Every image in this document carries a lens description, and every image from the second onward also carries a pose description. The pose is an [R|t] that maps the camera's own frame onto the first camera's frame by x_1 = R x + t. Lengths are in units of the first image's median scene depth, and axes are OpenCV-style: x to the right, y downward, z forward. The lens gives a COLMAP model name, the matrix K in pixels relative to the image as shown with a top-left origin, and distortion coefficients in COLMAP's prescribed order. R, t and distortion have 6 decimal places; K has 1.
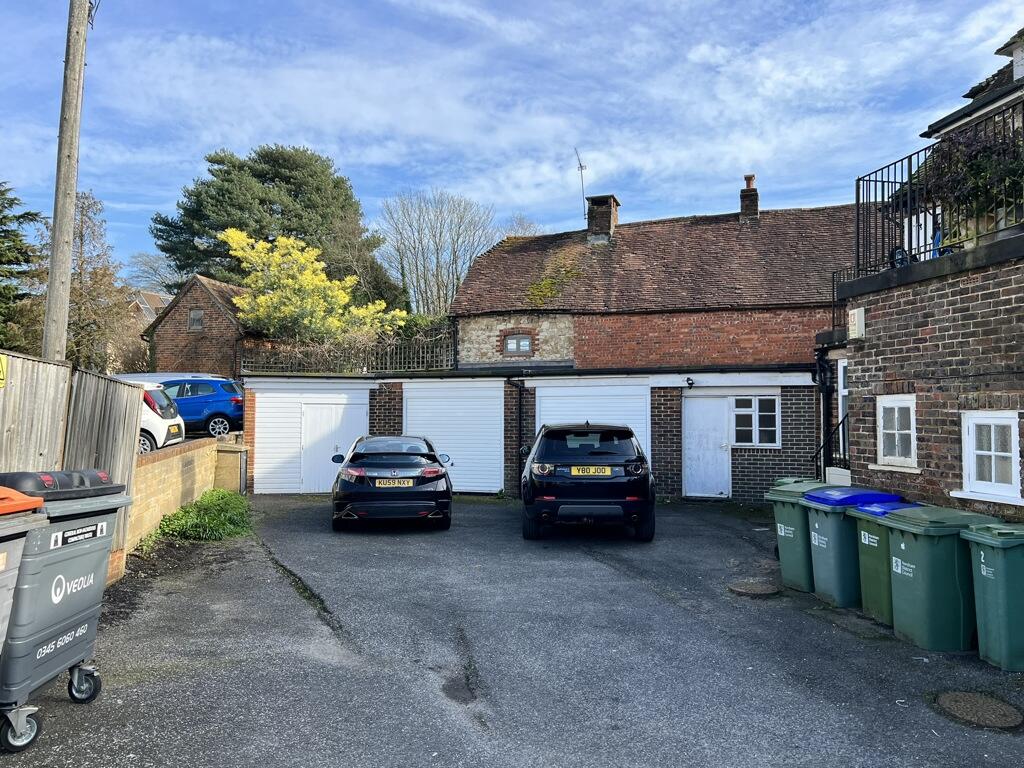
lens RADIAL K [[813.1, 0, 512.0], [0, 813.1, 384.0], [0, 0, 1]] dist [0.117170, -0.148810]
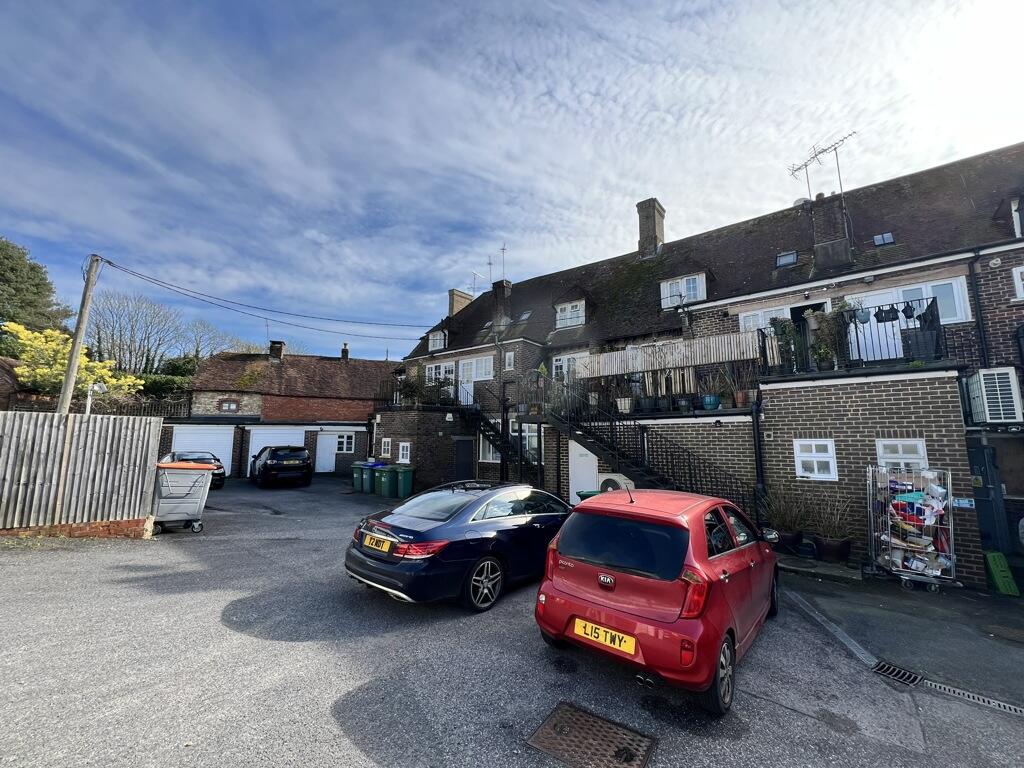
lens RADIAL K [[440.8, 0, 512.0], [0, 440.8, 384.0], [0, 0, 1]] dist [0.008219, 0.000097]
pose [[0.781898, 0.074850, 0.618897, -0.165332], [-0.025799, 0.995801, -0.087838, -0.031269], [-0.622873, 0.052713, 0.780545, -0.435027]]
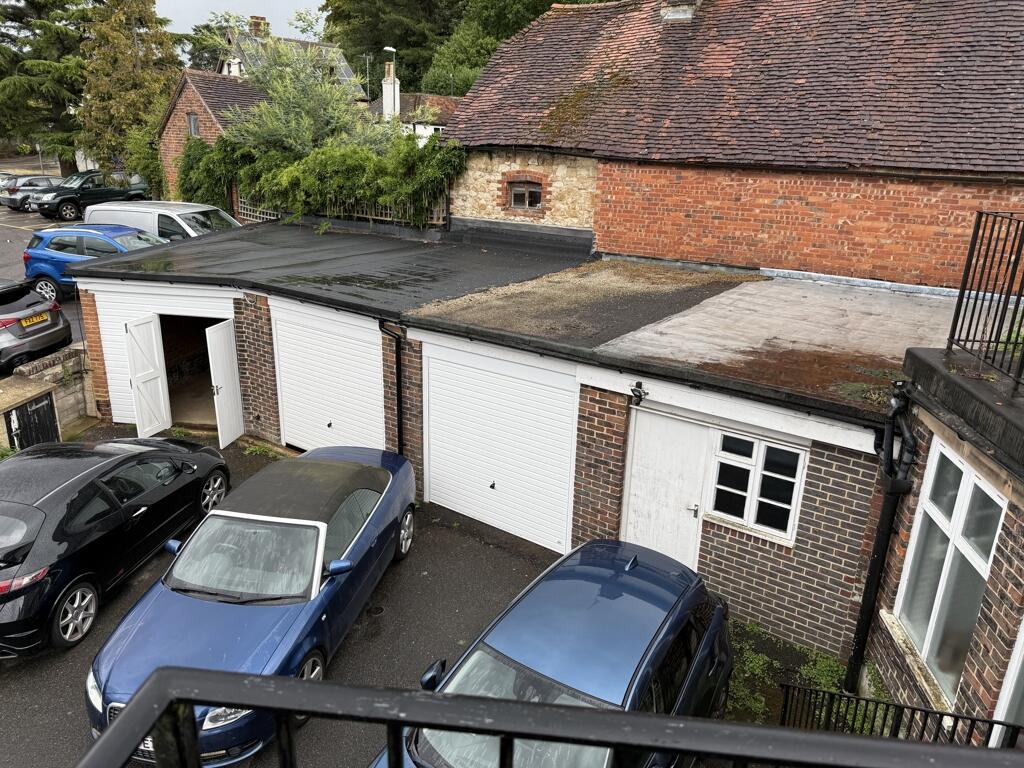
lens RADIAL K [[731.5, 0, 512.0], [0, 731.5, 384.0], [0, 0, 1]] dist [0.007983, 0.001881]
pose [[0.950279, 0.121721, -0.286626, 0.226872], [-0.011890, 0.933952, 0.357201, -0.143131], [0.311173, -0.336033, 0.888962, 0.466402]]
